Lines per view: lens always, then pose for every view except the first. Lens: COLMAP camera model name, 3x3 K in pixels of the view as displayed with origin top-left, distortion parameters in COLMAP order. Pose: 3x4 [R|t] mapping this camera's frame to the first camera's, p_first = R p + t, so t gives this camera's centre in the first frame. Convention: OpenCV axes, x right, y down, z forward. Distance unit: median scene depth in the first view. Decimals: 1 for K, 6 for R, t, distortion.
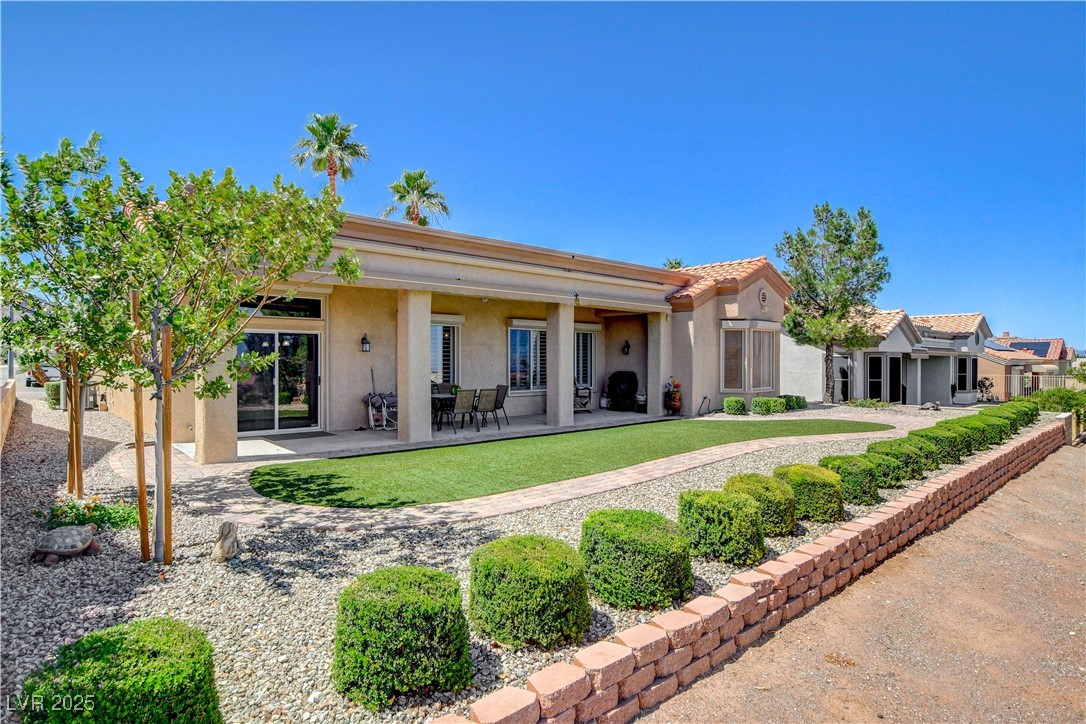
lens RADIAL K [[581.3, 0, 553.1], [0, 581.3, 361.4], [0, 0, 1]] dist [-0.008056, 0.002365]
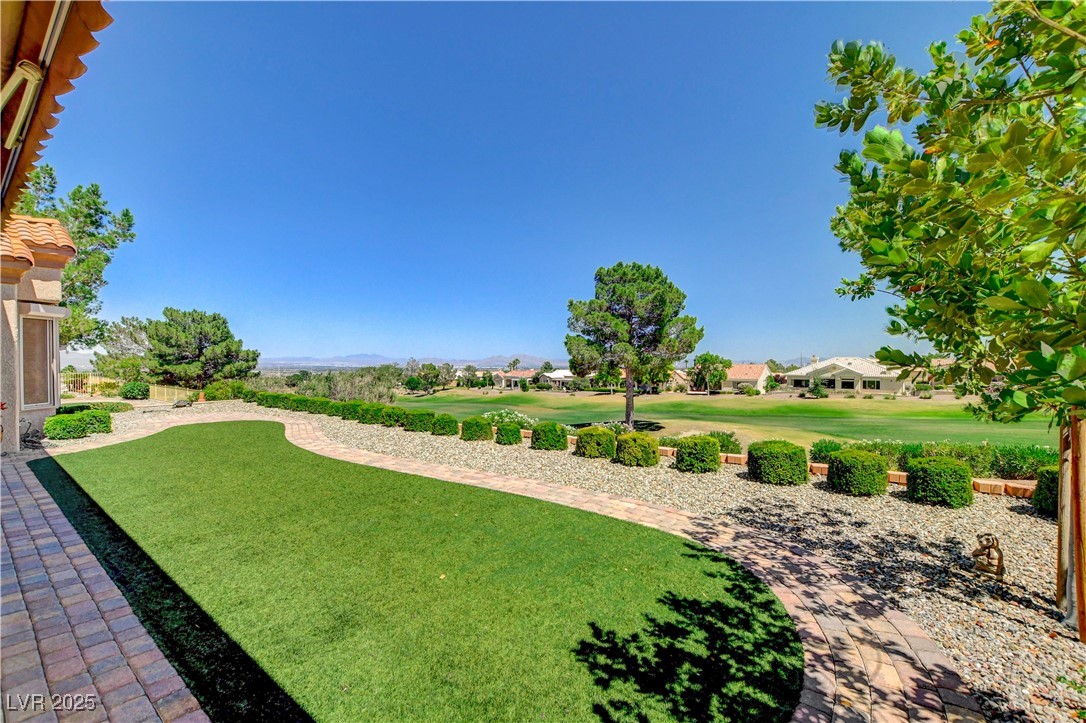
lens RADIAL K [[478.9, 0, 543.2], [0, 478.9, 363.2], [0, 0, 1]] dist [-0.028006, 0.004433]
pose [[-0.143183, -0.015051, 0.989582, -0.925728], [0.005505, 0.999857, 0.016004, -0.018851], [-0.989681, 0.007739, -0.143079, 1.400656]]
